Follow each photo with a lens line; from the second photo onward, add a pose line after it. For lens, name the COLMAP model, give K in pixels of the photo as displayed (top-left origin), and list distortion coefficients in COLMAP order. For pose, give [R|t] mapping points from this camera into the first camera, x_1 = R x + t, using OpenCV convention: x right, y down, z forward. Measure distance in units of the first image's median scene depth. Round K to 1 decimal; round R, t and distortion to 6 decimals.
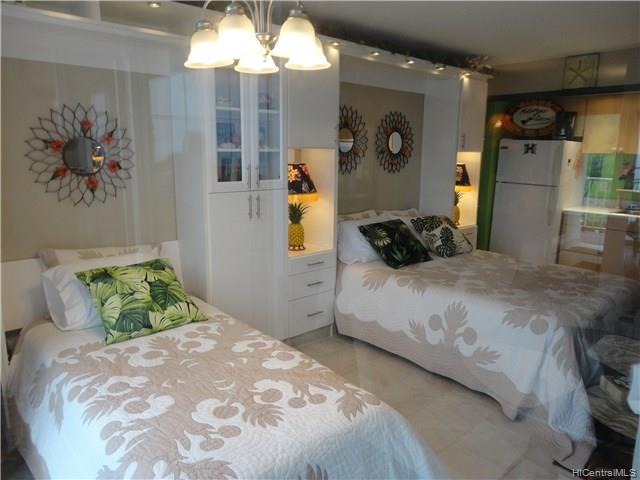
lens RADIAL K [[469.8, 0, 316.8], [0, 469.8, 238.0], [0, 0, 1]] dist [0.001321, 0.007963]
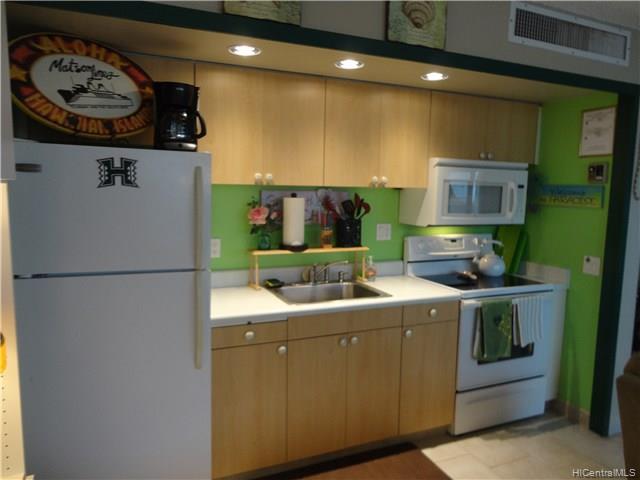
lens RADIAL K [[469.8, 0, 316.8], [0, 469.8, 238.0], [0, 0, 1]] dist [0.001321, 0.007963]
pose [[0.301516, -0.114588, 0.946551, 0.159054], [0.164624, 0.984099, 0.066693, -0.139354], [-0.939142, 0.135716, 0.315585, 0.748980]]
